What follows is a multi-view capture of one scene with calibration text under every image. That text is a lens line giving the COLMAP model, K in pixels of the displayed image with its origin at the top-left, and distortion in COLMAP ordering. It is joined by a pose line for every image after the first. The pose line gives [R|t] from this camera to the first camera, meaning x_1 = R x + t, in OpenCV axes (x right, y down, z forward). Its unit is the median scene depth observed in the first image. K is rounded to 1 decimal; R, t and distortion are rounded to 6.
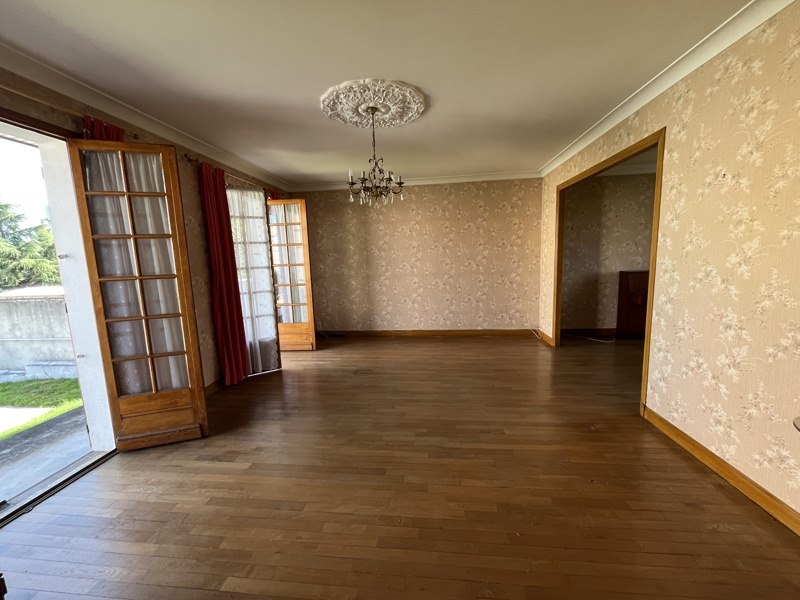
lens RADIAL K [[322.1, 0, 398.0], [0, 322.1, 299.8], [0, 0, 1]] dist [-0.001879, -0.000342]
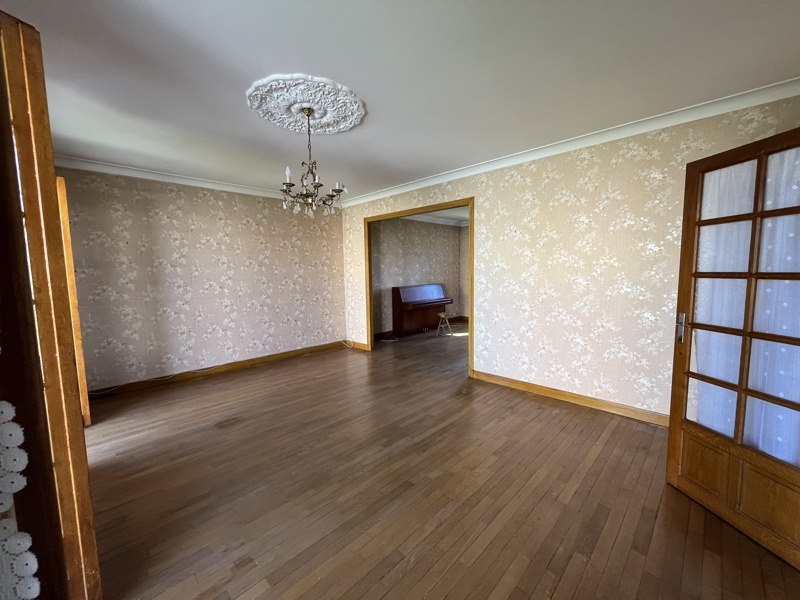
lens RADIAL K [[322.1, 0, 398.0], [0, 322.1, 299.8], [0, 0, 1]] dist [-0.001879, -0.000342]
pose [[0.623158, -0.048119, 0.780615, -0.427193], [0.101928, 0.994589, -0.020059, -0.008988], [-0.775426, 0.092067, 0.624691, 0.182776]]
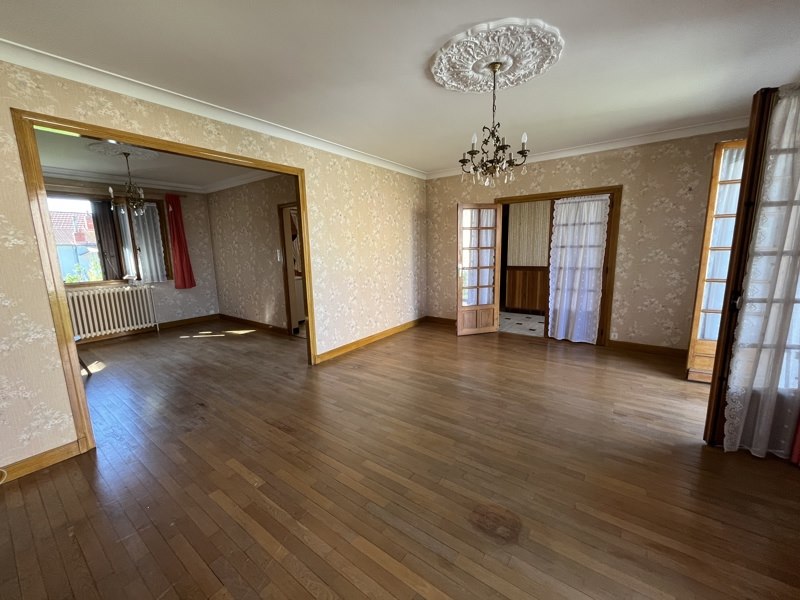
lens RADIAL K [[322.1, 0, 398.0], [0, 322.1, 299.8], [0, 0, 1]] dist [-0.001879, -0.000342]
pose [[-0.861307, -0.027913, 0.507317, -0.195747], [0.123359, 0.957125, 0.262097, -0.169836], [-0.492882, 0.288328, -0.820935, 1.281090]]
